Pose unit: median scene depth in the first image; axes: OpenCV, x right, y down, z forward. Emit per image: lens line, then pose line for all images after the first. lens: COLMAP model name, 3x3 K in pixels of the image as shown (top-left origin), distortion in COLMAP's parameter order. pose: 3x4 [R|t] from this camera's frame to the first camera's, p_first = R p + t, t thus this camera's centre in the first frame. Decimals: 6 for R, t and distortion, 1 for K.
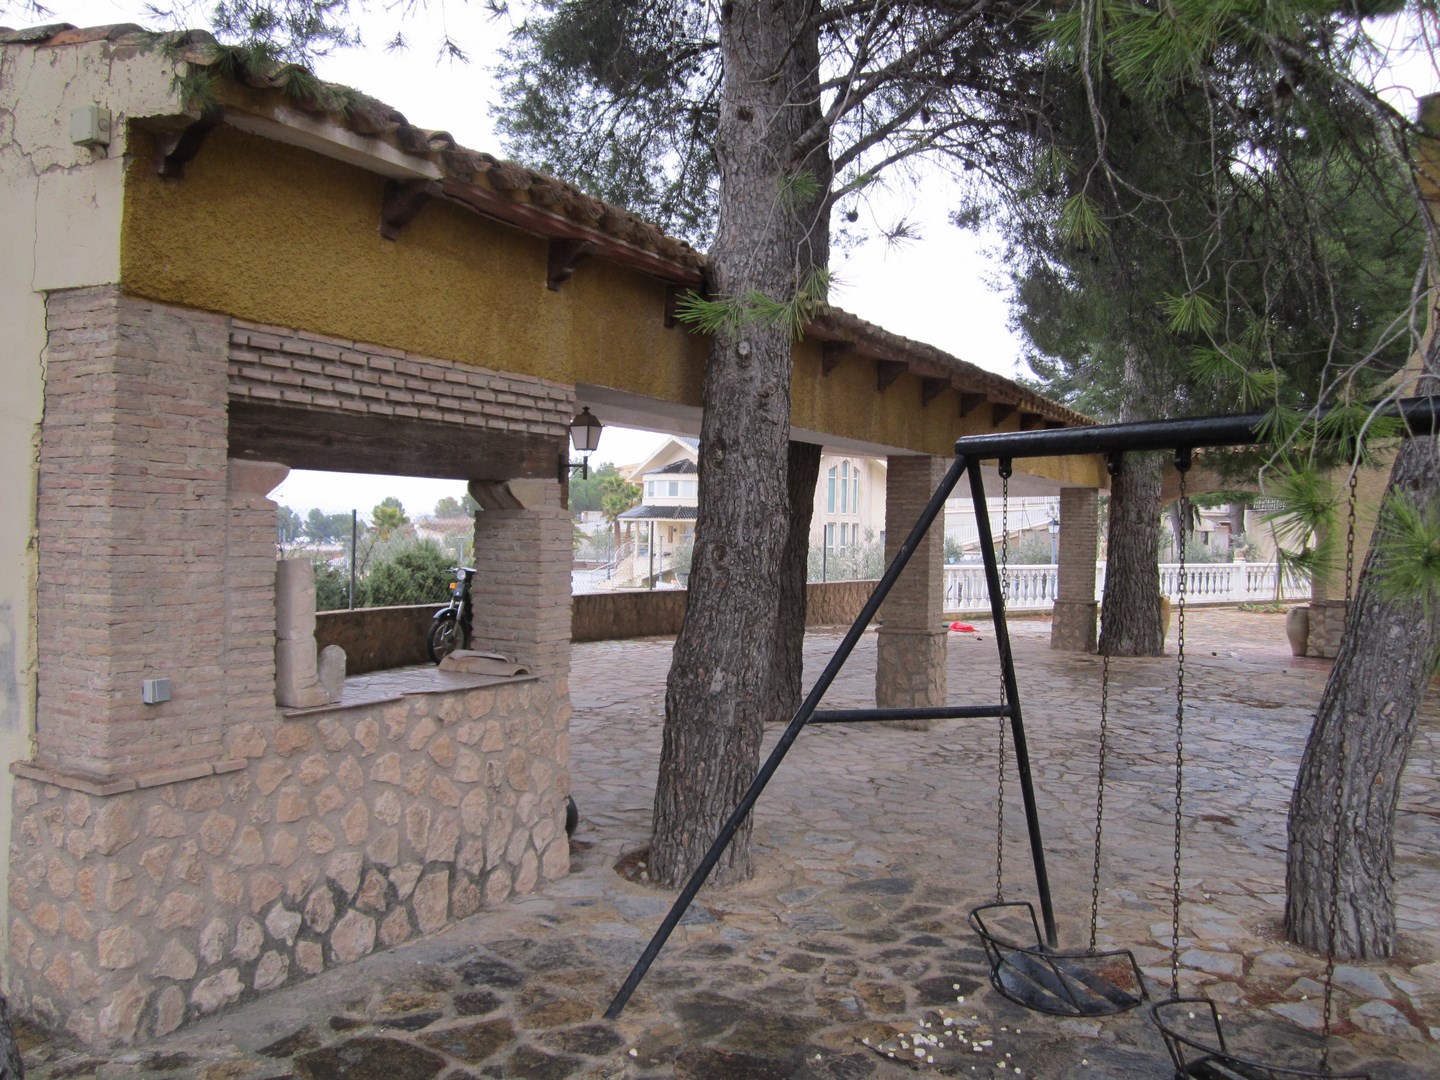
lens RADIAL K [[1182.8, 0, 720.9], [0, 1182.8, 539.9], [0, 0, 1]] dist [-0.060556, 0.026578]
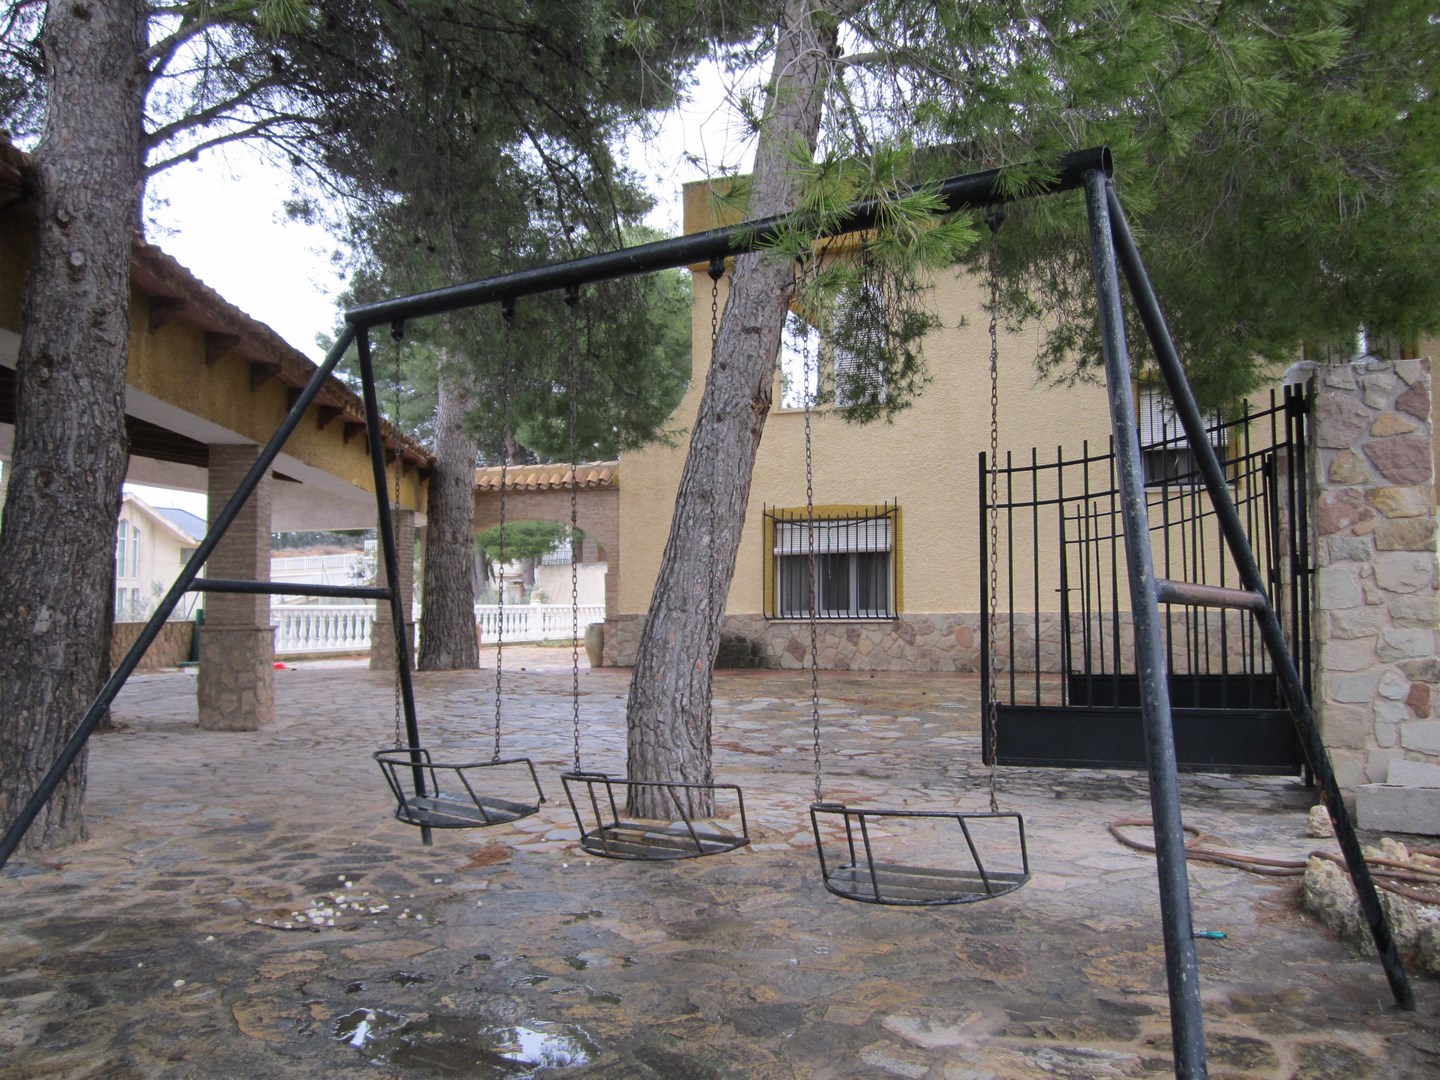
lens RADIAL K [[1182.8, 0, 724.8], [0, 1182.8, 537.8], [0, 0, 1]] dist [-0.060556, 0.026578]
pose [[0.834563, 0.008108, 0.550852, -0.055940], [0.024952, 0.998309, -0.052498, 0.114771], [-0.550347, 0.057557, 0.832950, -0.013082]]
